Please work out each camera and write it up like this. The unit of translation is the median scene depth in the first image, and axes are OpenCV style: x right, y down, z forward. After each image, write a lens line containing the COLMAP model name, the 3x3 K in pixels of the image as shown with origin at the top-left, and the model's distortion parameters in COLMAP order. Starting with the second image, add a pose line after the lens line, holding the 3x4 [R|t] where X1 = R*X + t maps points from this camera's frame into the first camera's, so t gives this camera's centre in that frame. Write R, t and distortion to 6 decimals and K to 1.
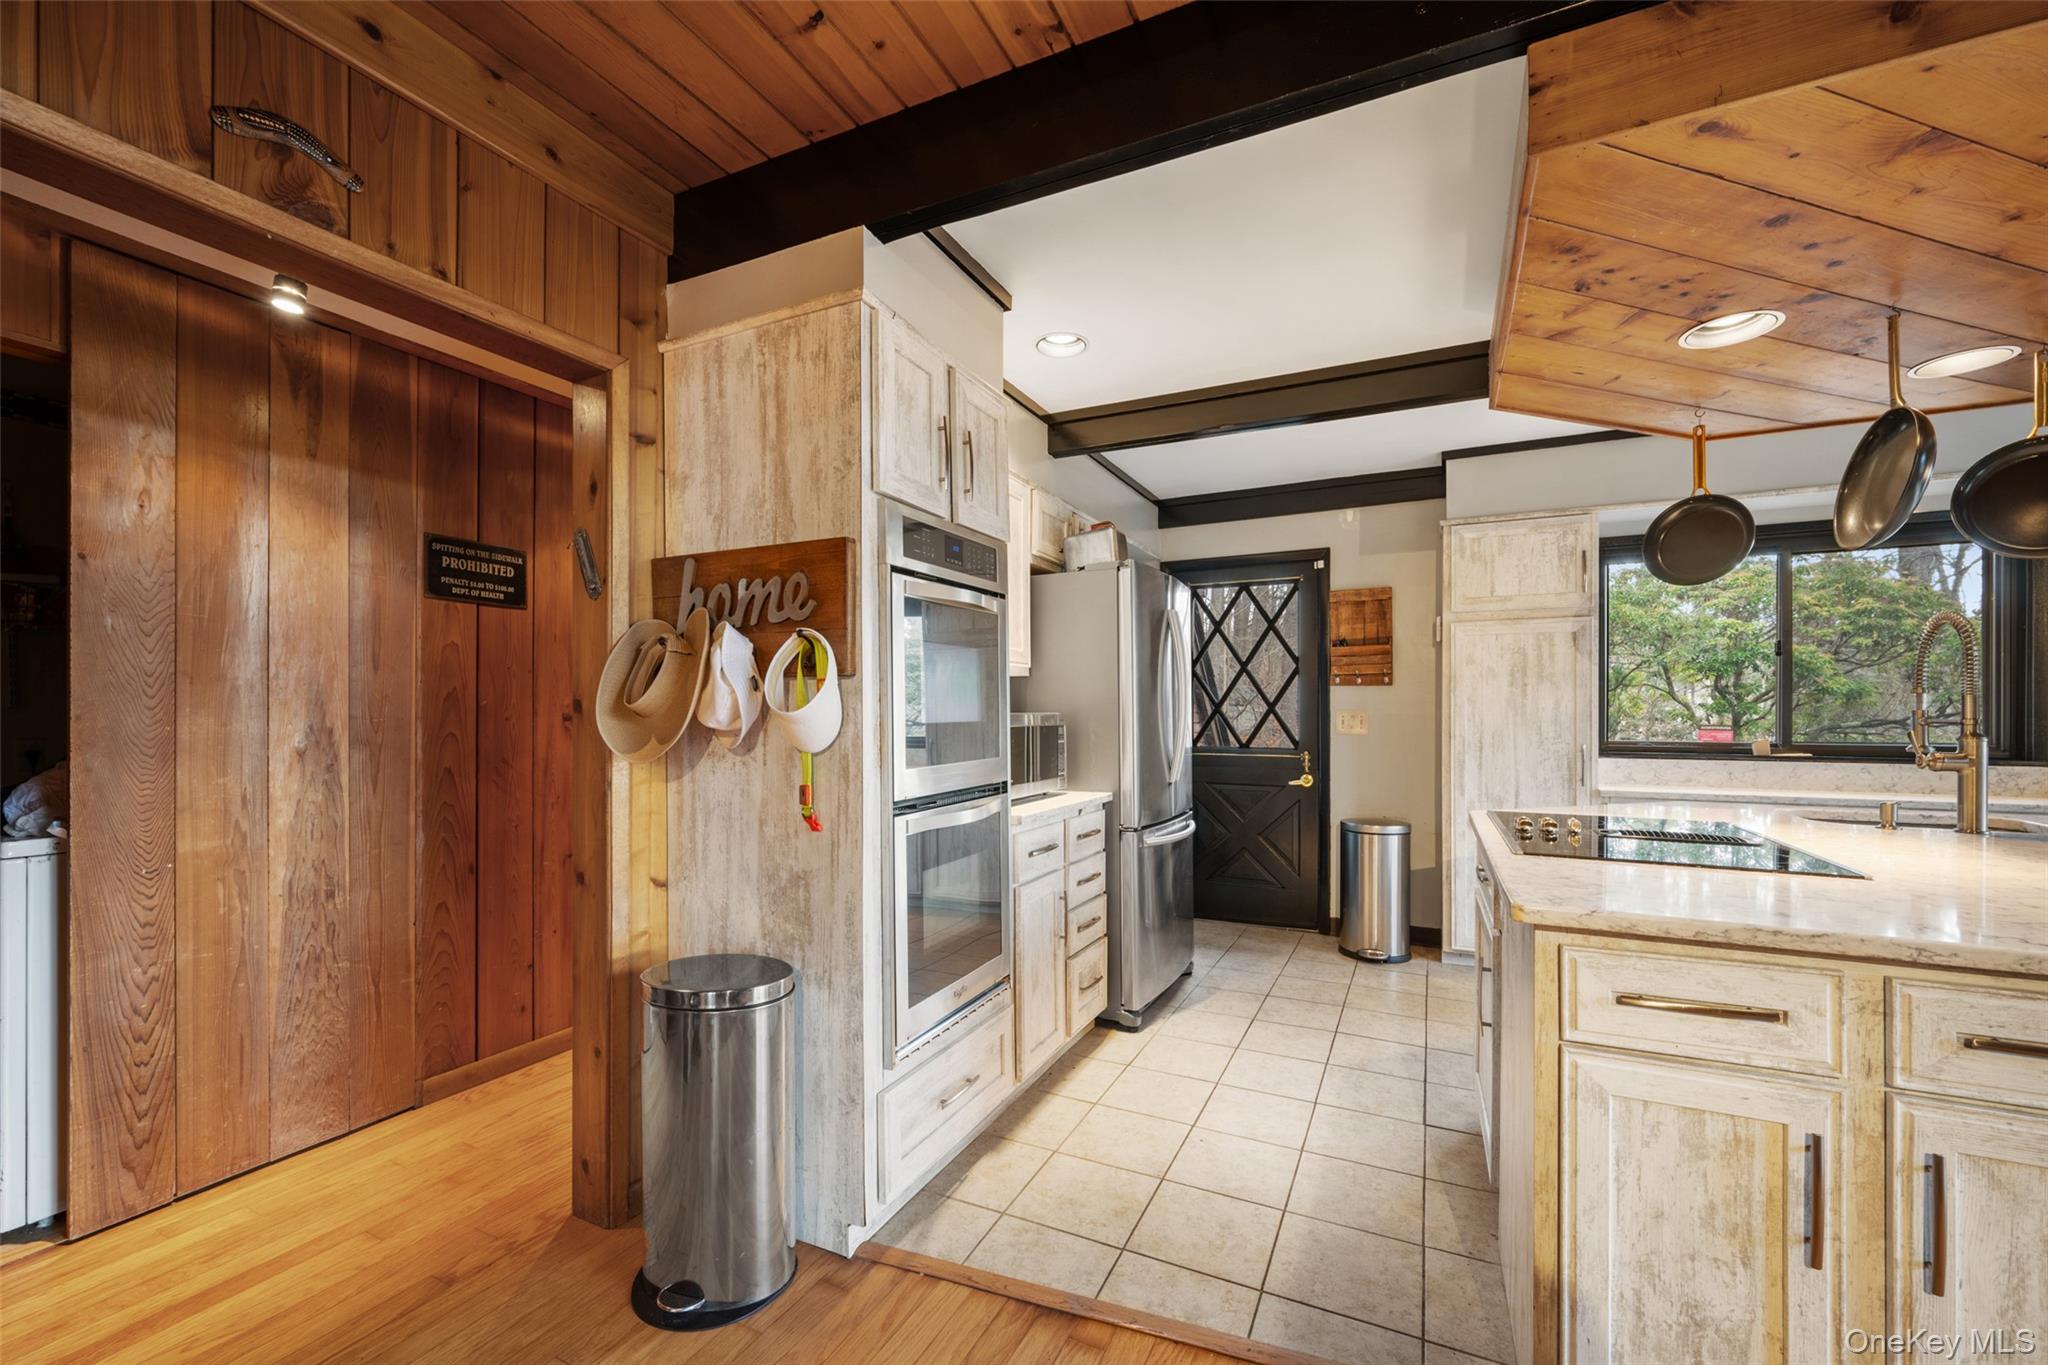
lens RADIAL K [[823.2, 0, 1034.9], [0, 823.2, 715.0], [0, 0, 1]] dist [-0.004093, 0.000024]
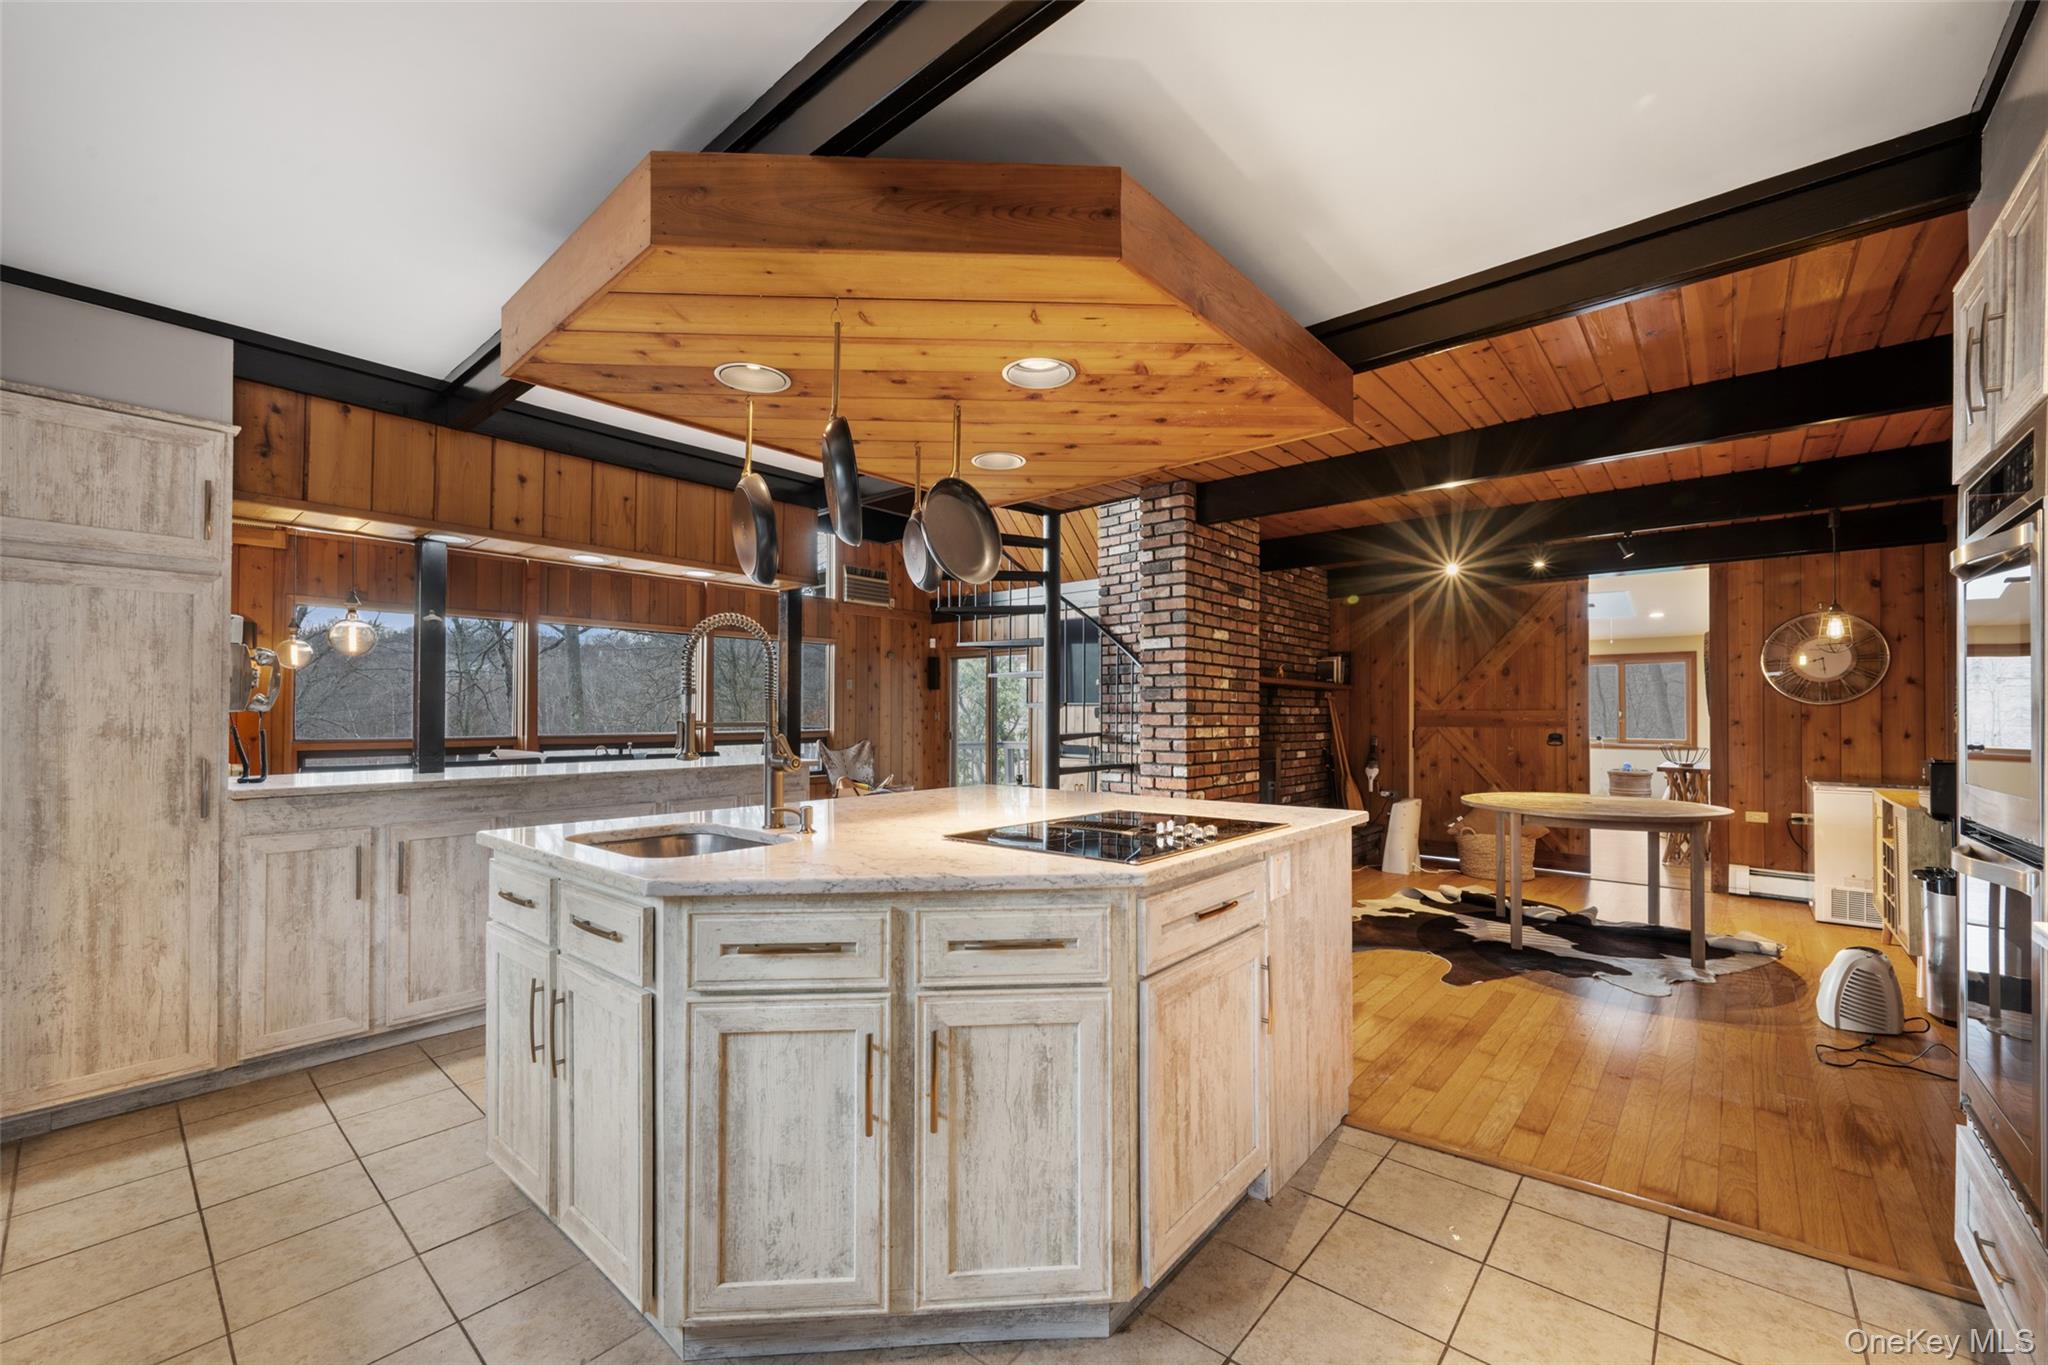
lens RADIAL K [[823.2, 0, 1039.3], [0, 823.2, 700.3], [0, 0, 1]] dist [-0.004093, 0.000024]
pose [[-0.965352, 0.003722, 0.260923, 0.550424], [0.000229, 0.999910, -0.013416, -0.010653], [-0.260950, -0.012891, -0.965266, 2.054365]]
